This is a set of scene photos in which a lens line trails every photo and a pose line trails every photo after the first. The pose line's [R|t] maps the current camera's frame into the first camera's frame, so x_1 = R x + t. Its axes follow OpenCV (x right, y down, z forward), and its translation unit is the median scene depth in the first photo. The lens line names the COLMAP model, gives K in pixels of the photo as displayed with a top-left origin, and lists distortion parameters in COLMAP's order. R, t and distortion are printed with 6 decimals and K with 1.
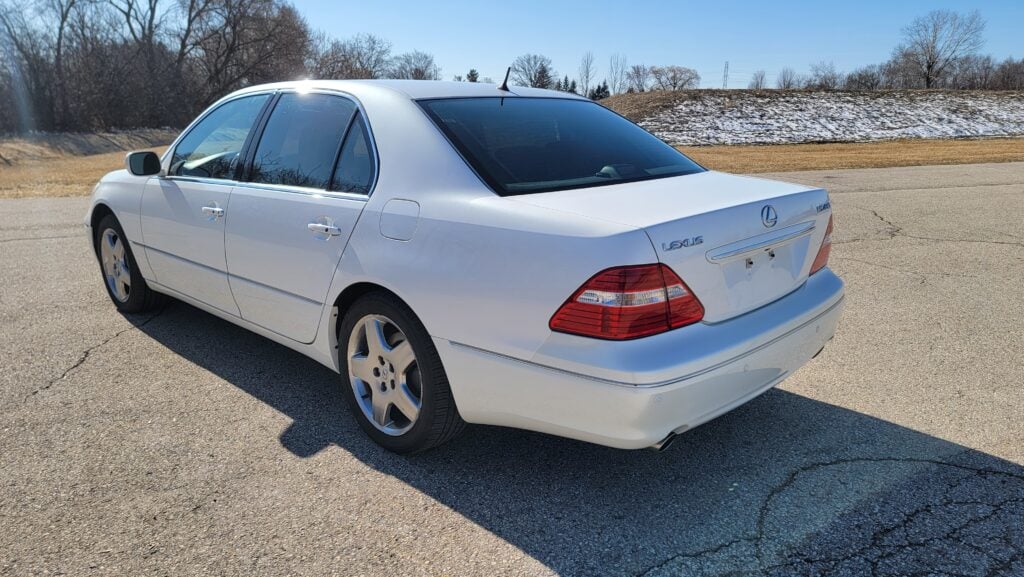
lens RADIAL K [[718.2, 0, 520.4], [0, 718.2, 288.1], [0, 0, 1]] dist [0.082448, -0.072222]
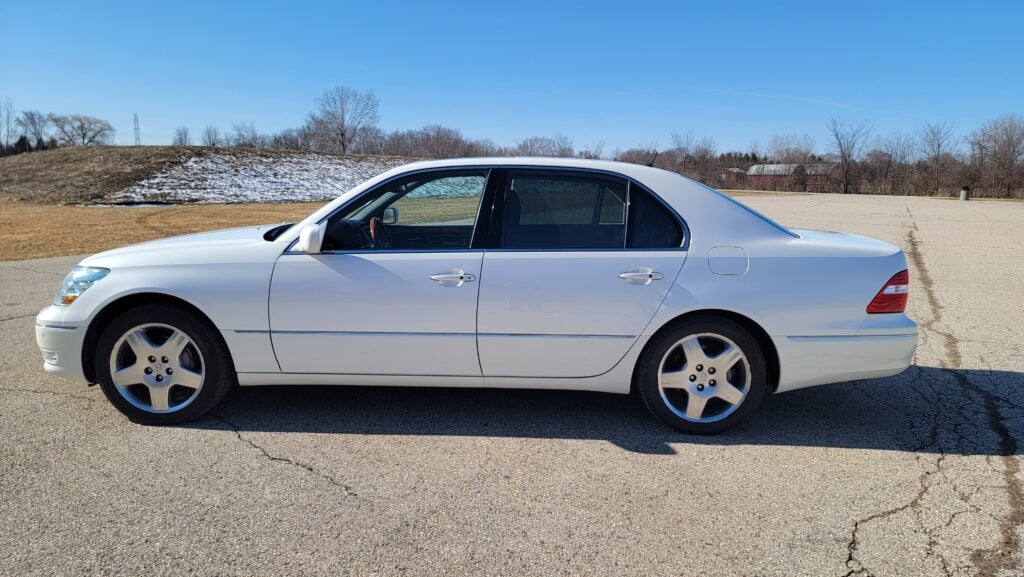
lens RADIAL K [[718.2, 0, 520.4], [0, 718.2, 288.1], [0, 0, 1]] dist [0.082448, -0.072222]
pose [[0.717793, -0.099718, 0.689079, -0.145355], [0.150888, 0.988450, -0.014134, -0.008466], [-0.679711, 0.114119, 0.724548, 0.025160]]
